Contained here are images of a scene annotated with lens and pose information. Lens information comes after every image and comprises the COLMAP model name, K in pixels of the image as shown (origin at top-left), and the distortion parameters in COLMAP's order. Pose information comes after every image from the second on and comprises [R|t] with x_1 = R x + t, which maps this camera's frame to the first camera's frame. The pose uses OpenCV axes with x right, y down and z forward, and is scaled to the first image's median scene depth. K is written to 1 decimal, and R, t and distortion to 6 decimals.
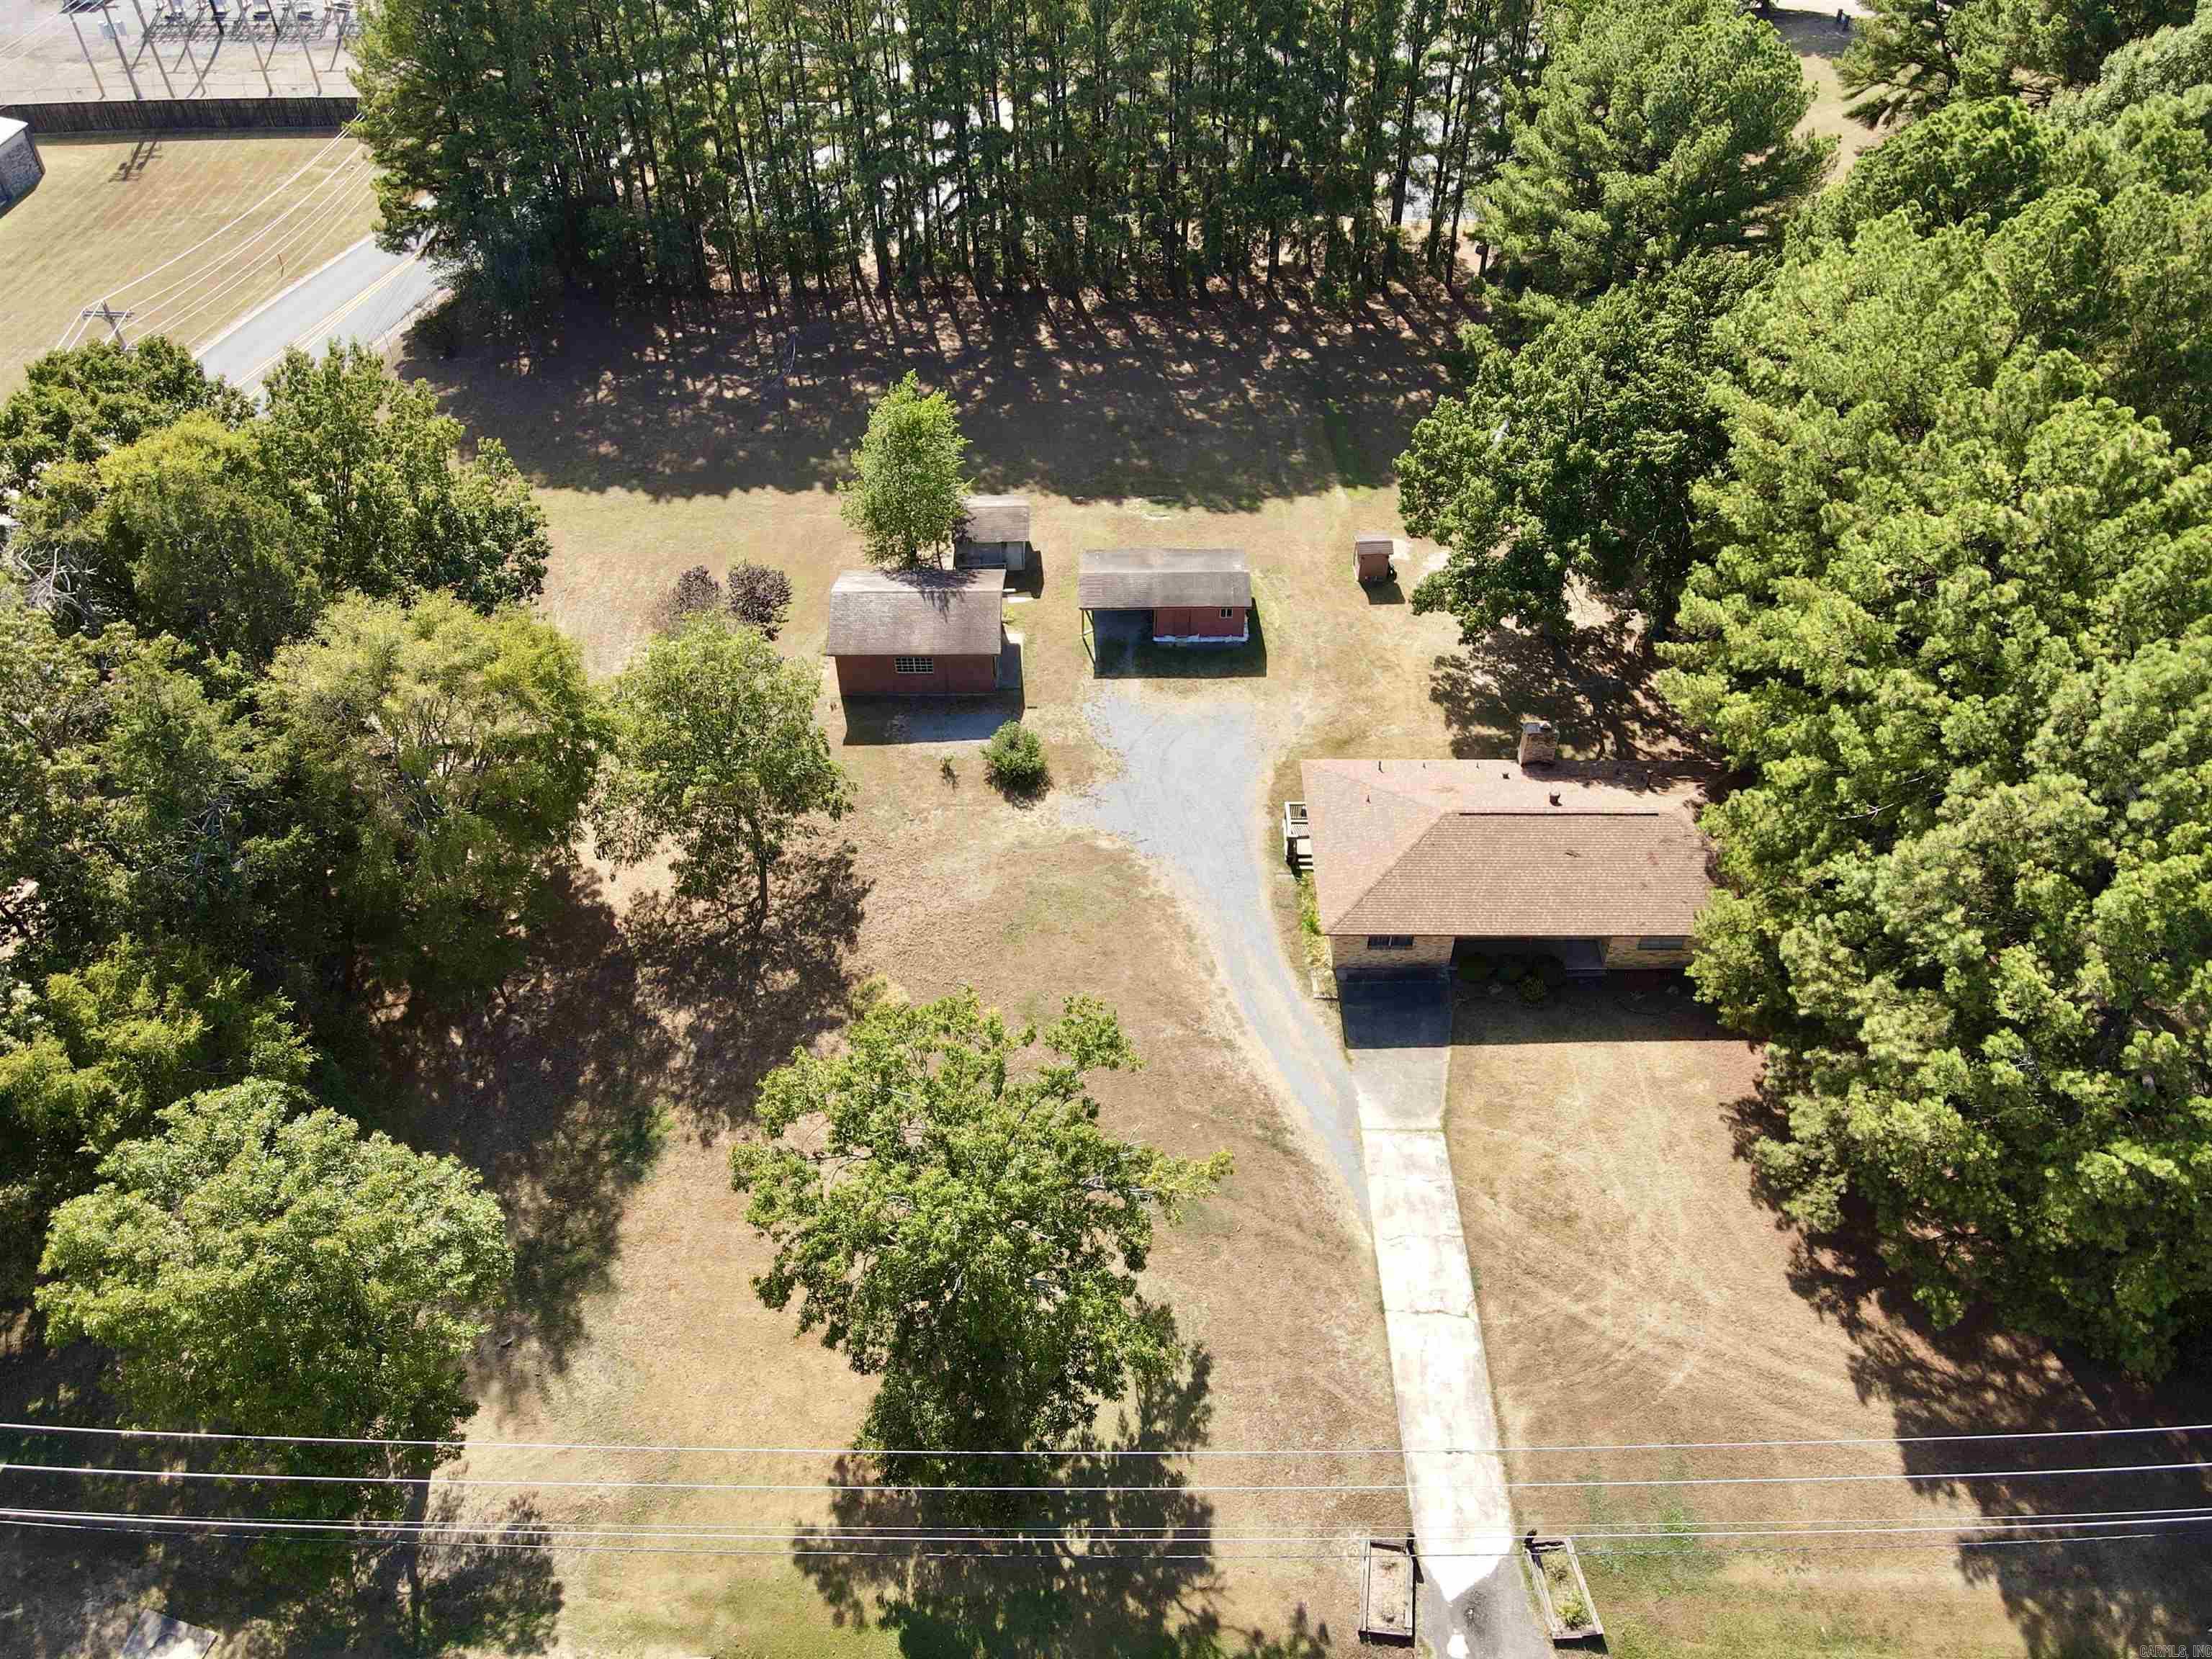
lens RADIAL K [[1640.5, 0, 1153.9], [0, 1640.5, 926.7], [0, 0, 1]] dist [-0.000362, -0.000656]
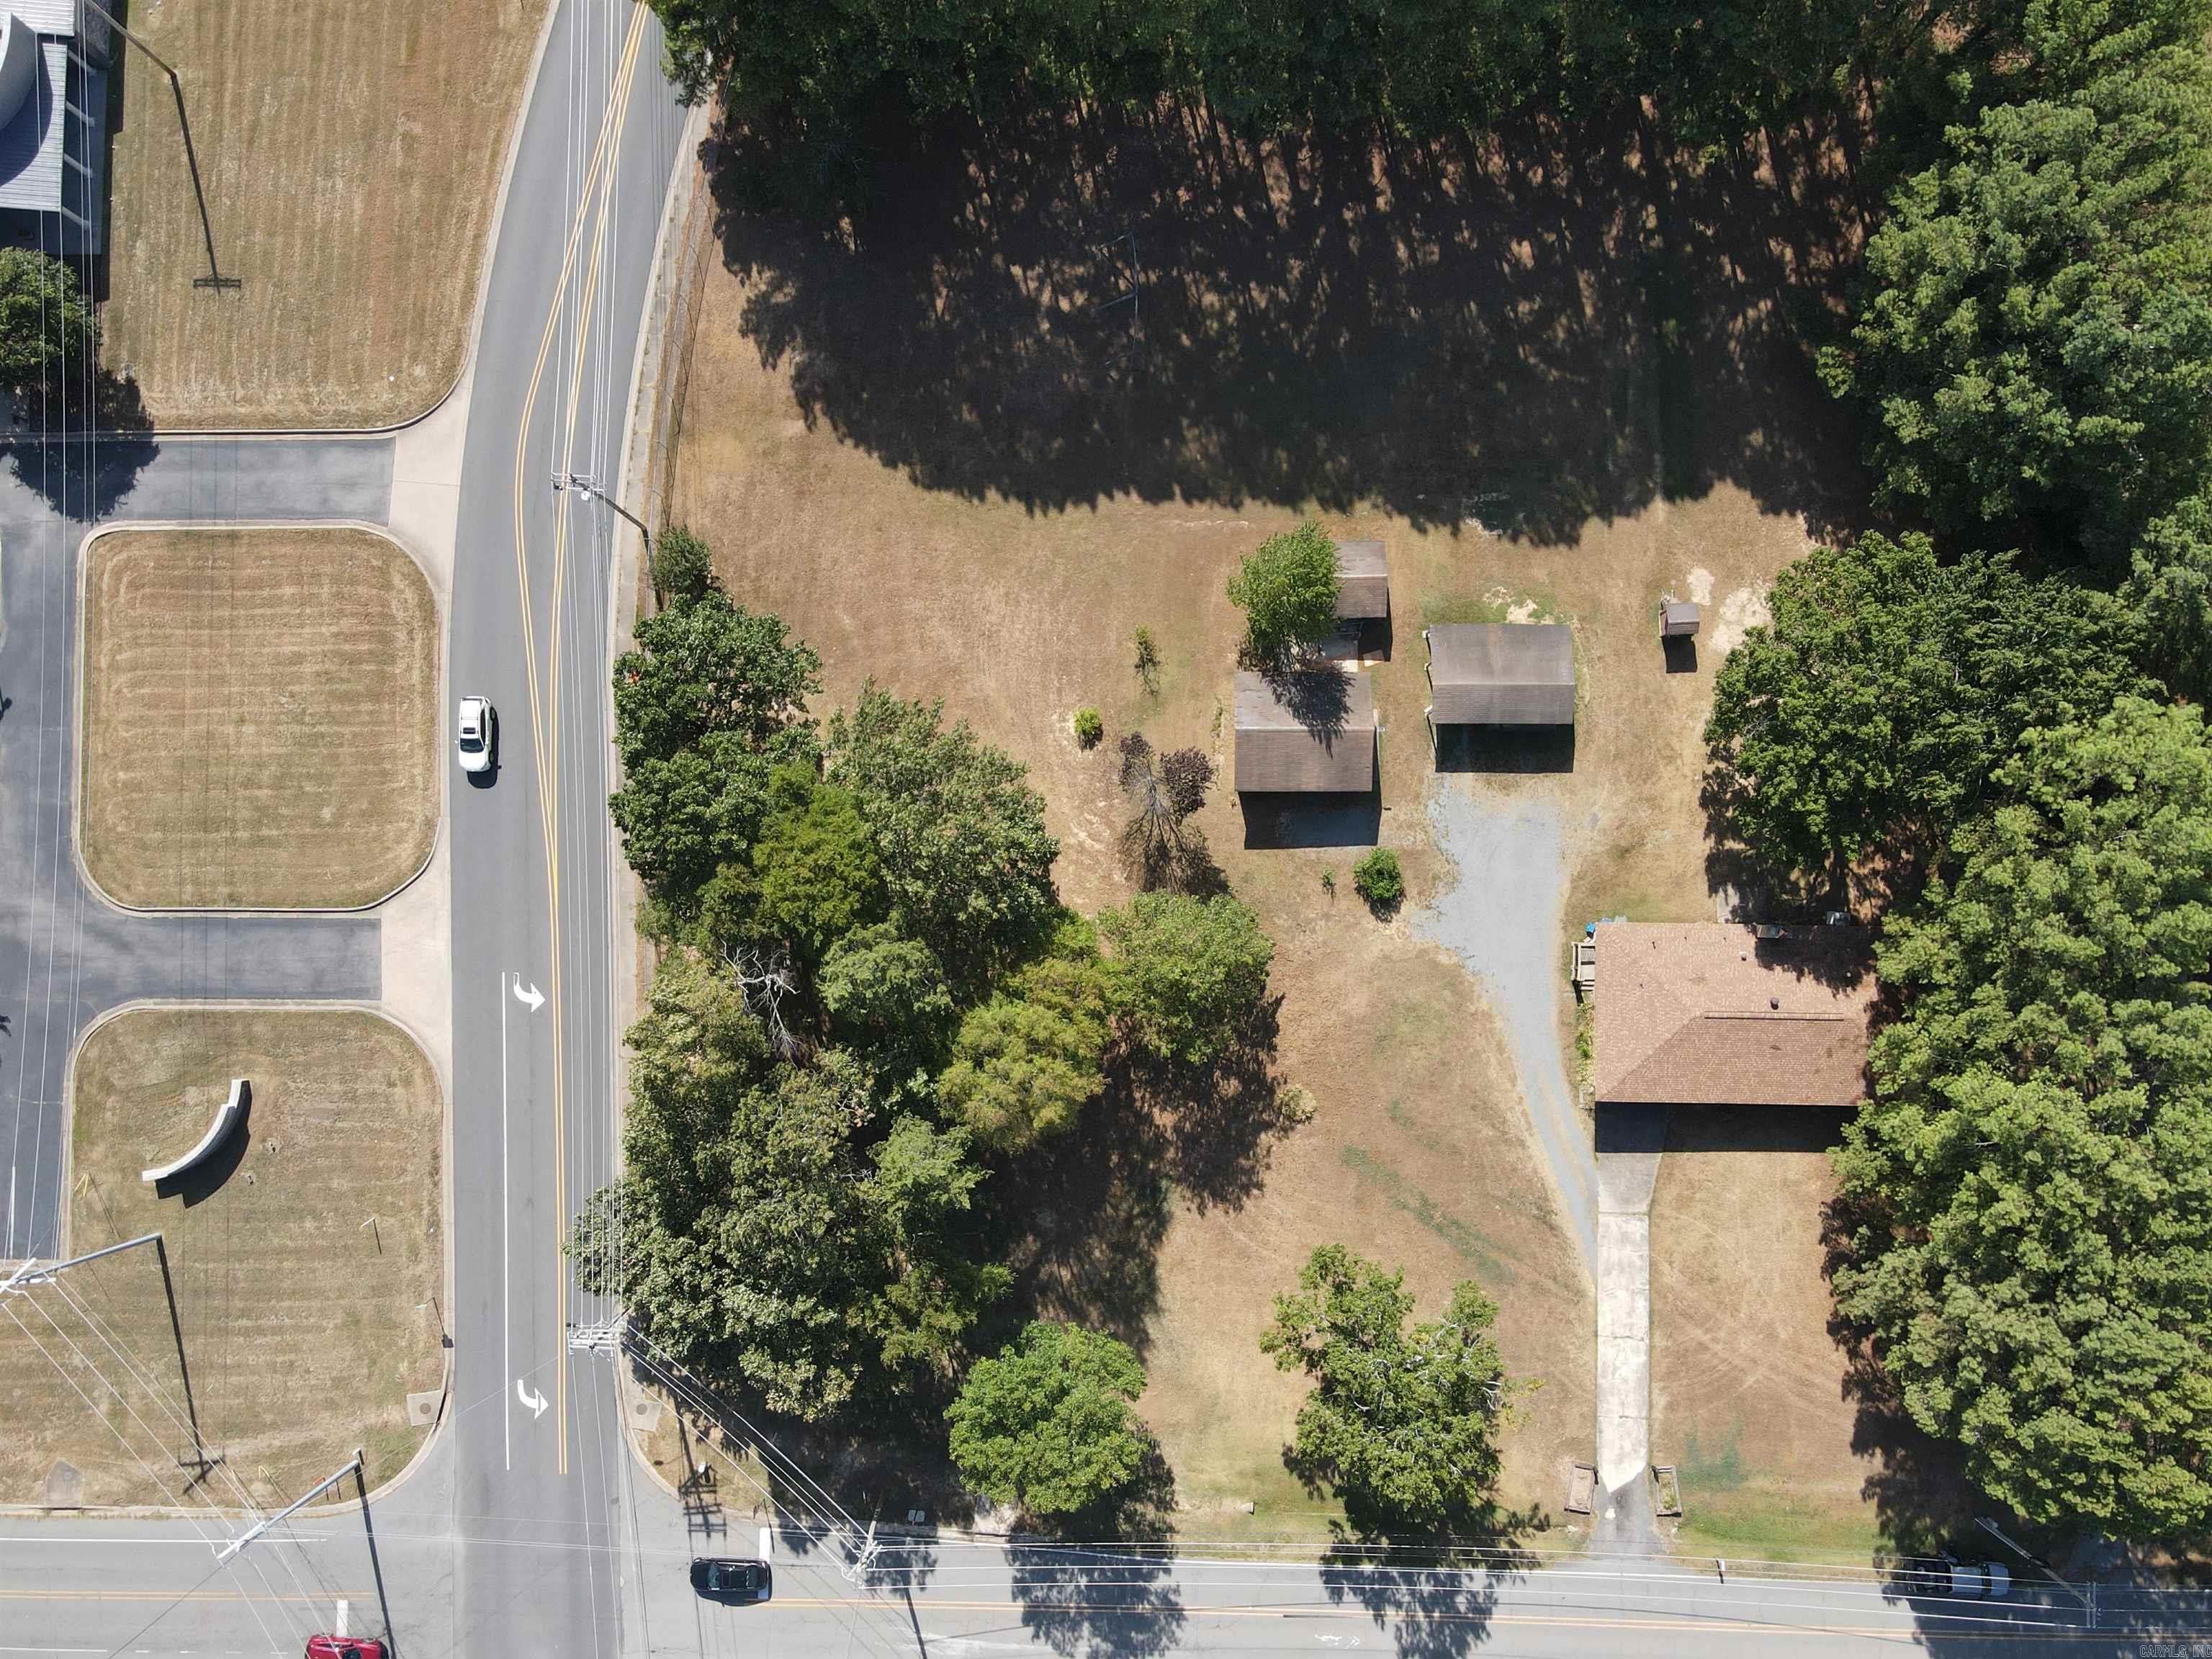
lens RADIAL K [[1640.5, 0, 1153.9], [0, 1640.5, 926.7], [0, 0, 1]] dist [-0.000362, -0.000656]
pose [[0.999734, 0.014970, 0.017561, -0.268609], [-0.023011, 0.703719, 0.710106, -0.942930], [-0.001728, -0.710321, 0.703876, 0.039429]]
